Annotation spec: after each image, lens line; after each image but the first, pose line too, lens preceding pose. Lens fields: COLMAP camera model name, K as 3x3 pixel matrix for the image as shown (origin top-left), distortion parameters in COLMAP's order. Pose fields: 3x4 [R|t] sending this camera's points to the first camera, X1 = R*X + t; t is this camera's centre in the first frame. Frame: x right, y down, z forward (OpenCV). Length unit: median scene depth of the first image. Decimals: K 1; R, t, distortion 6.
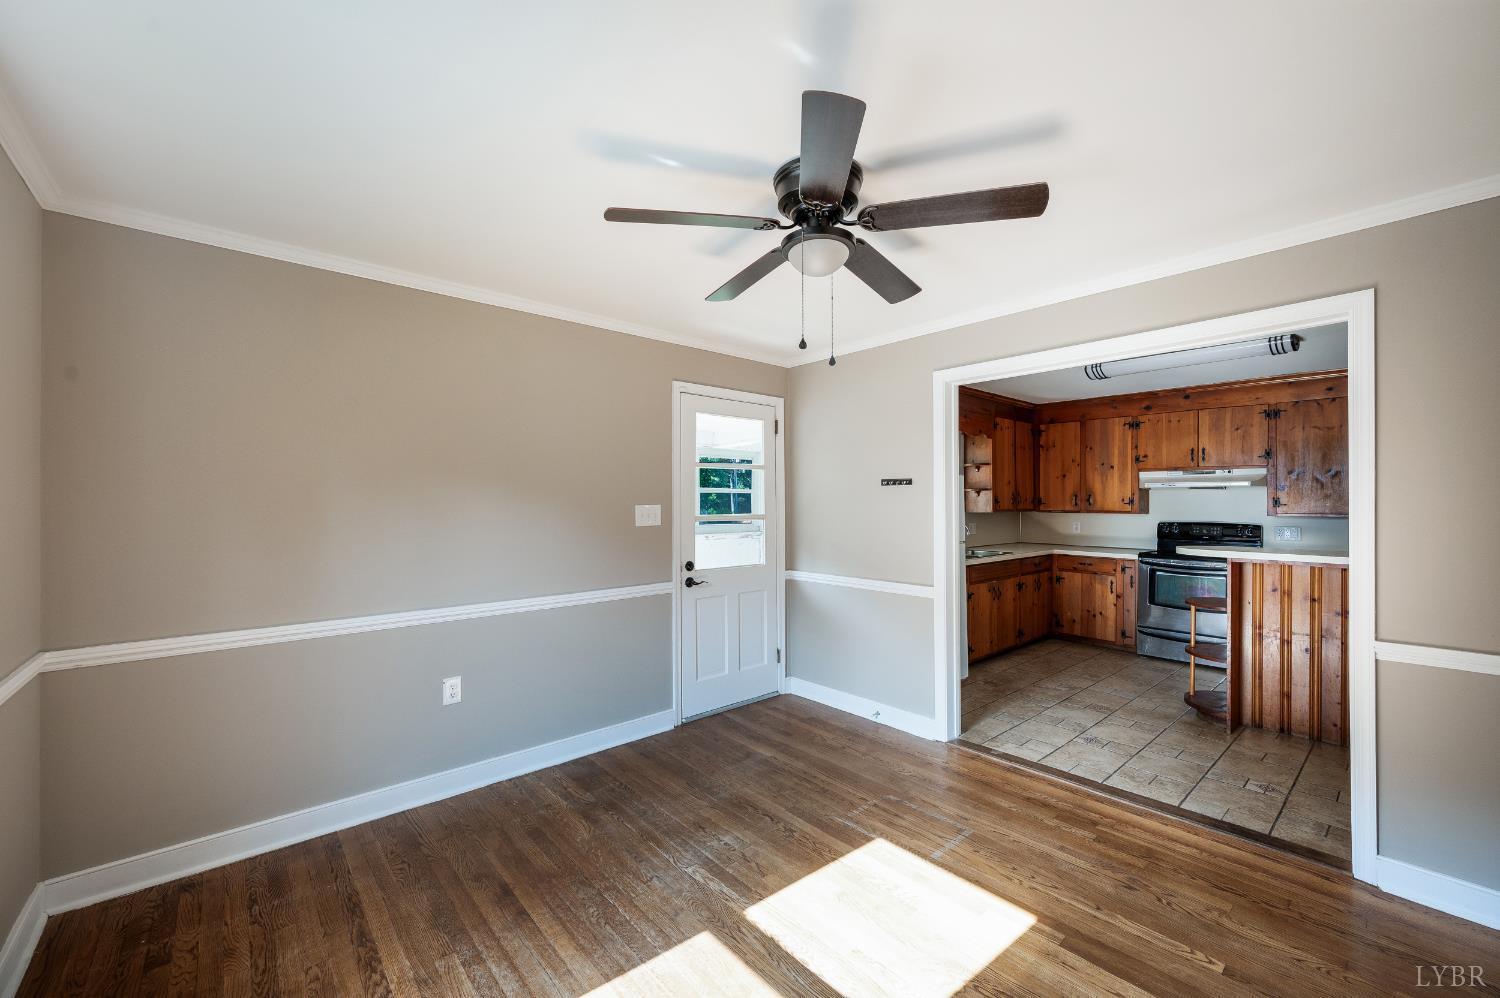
lens RADIAL K [[596.6, 0, 750.0], [0, 596.6, 499.0], [0, 0, 1]] dist [0.000403, -0.000241]
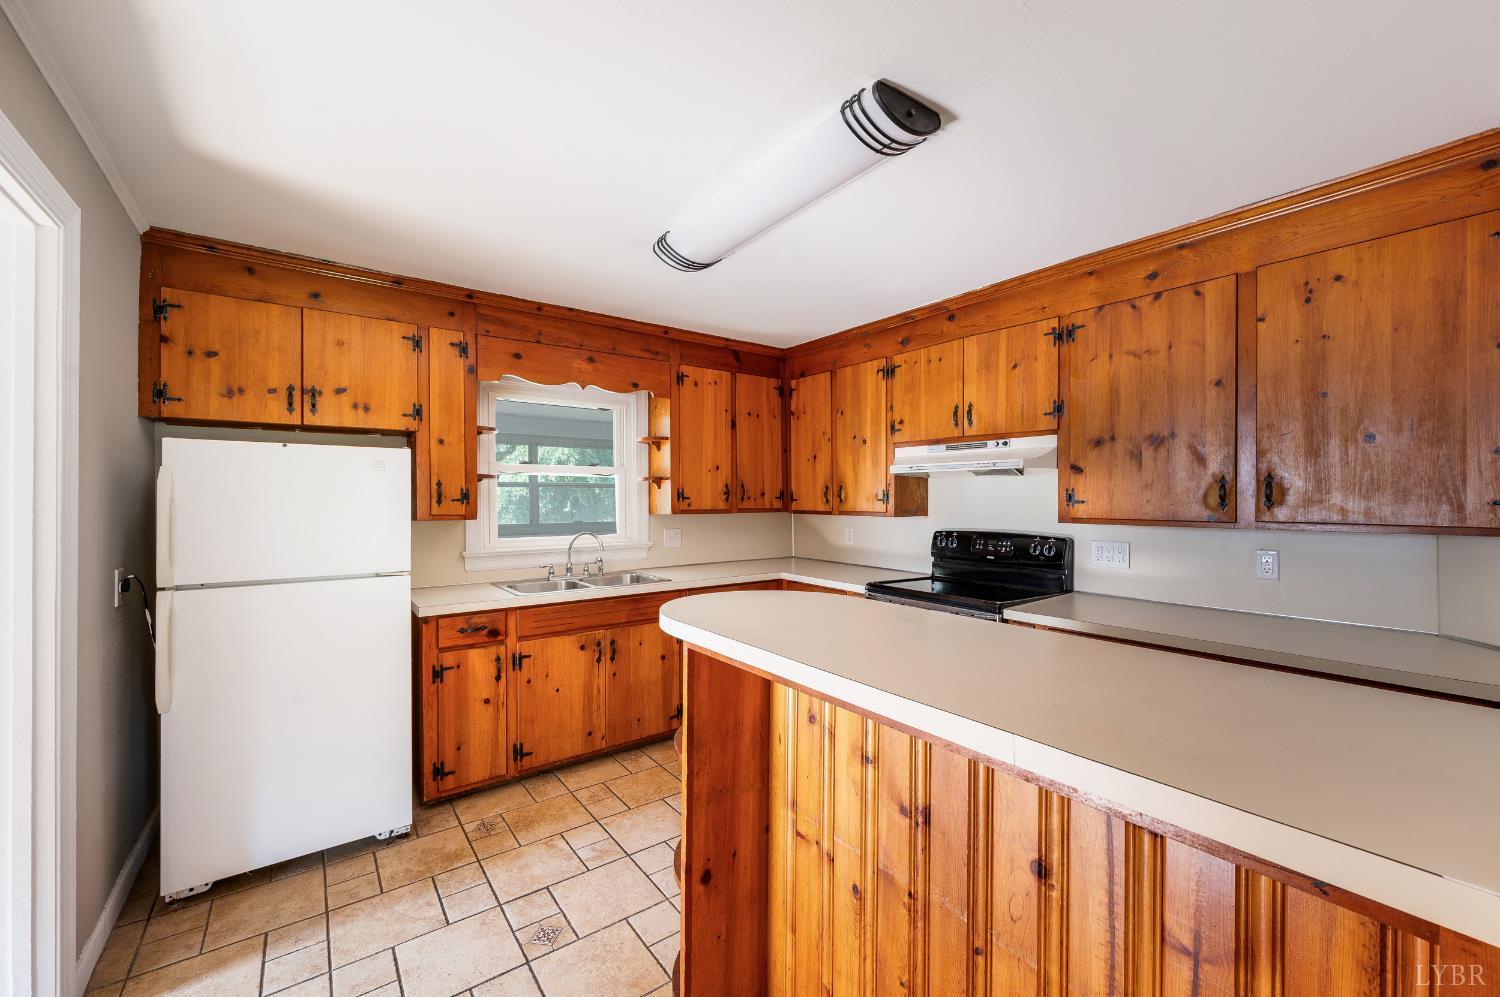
lens RADIAL K [[596.6, 0, 750.0], [0, 596.6, 498.5], [0, 0, 1]] dist [0.000403, -0.000241]
pose [[0.996587, -0.002114, -0.082516, 0.556850], [0.002543, 0.999984, 0.005094, 0.002414], [0.082504, -0.005287, 0.996577, 0.383128]]
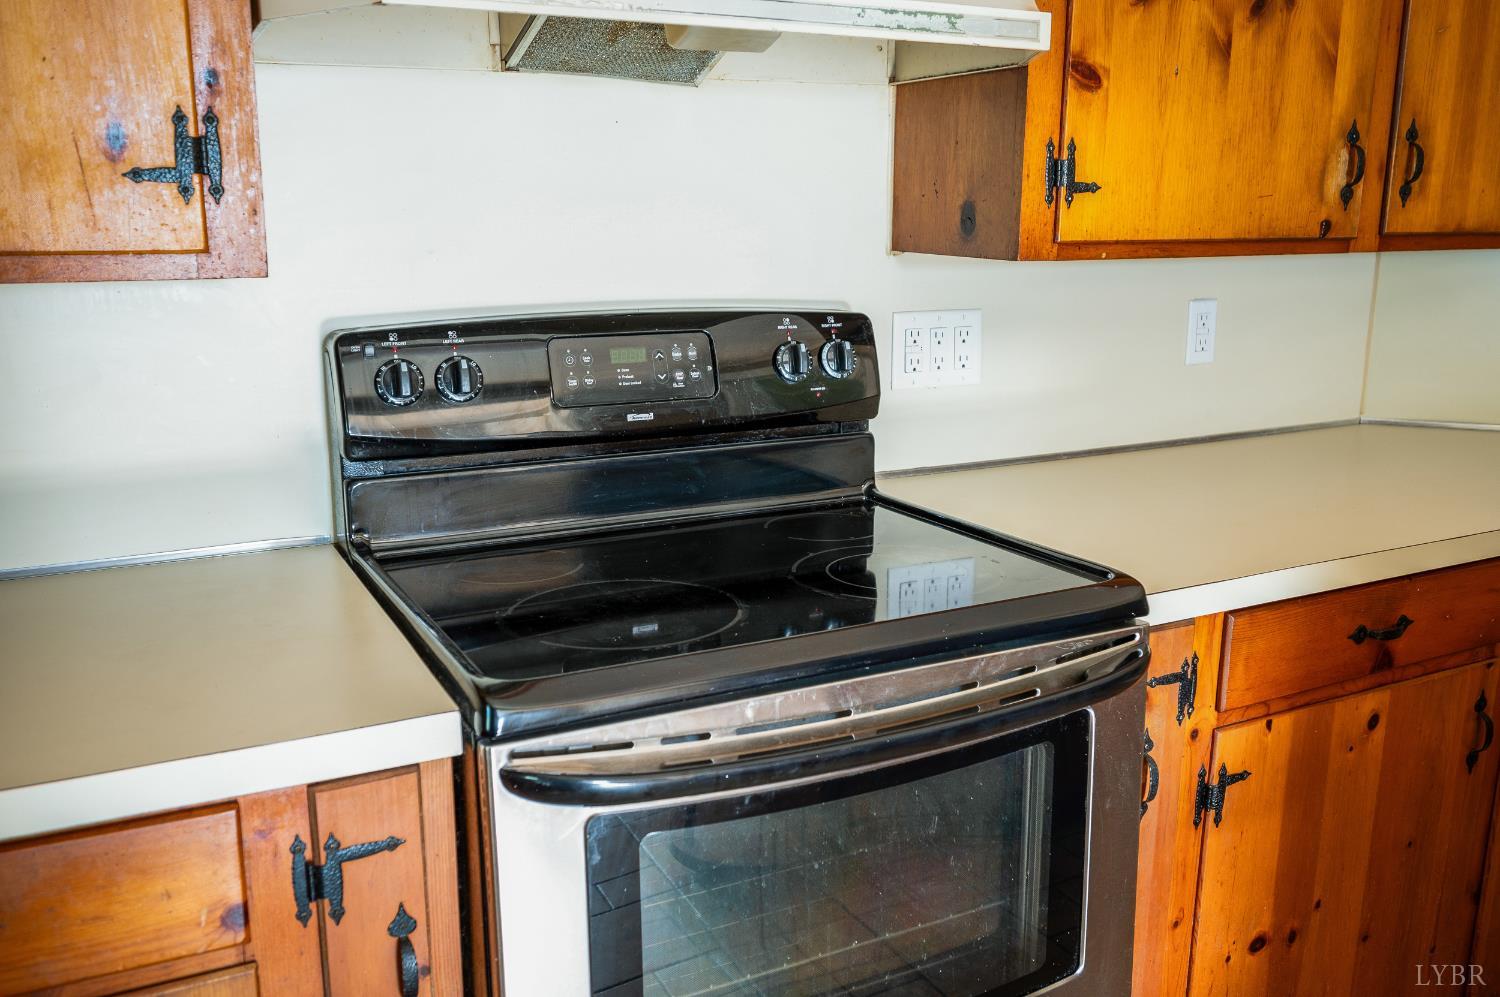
lens RADIAL K [[1323.2, 0, 750.0], [0, 1323.2, 498.5], [0, 0, 1]] dist [0.005495, 0.000930]
pose [[0.230844, -0.220424, 0.947694, 0.442893], [-0.006889, 0.973607, 0.228129, 0.008908], [-0.972966, -0.059191, 0.223233, 0.866421]]
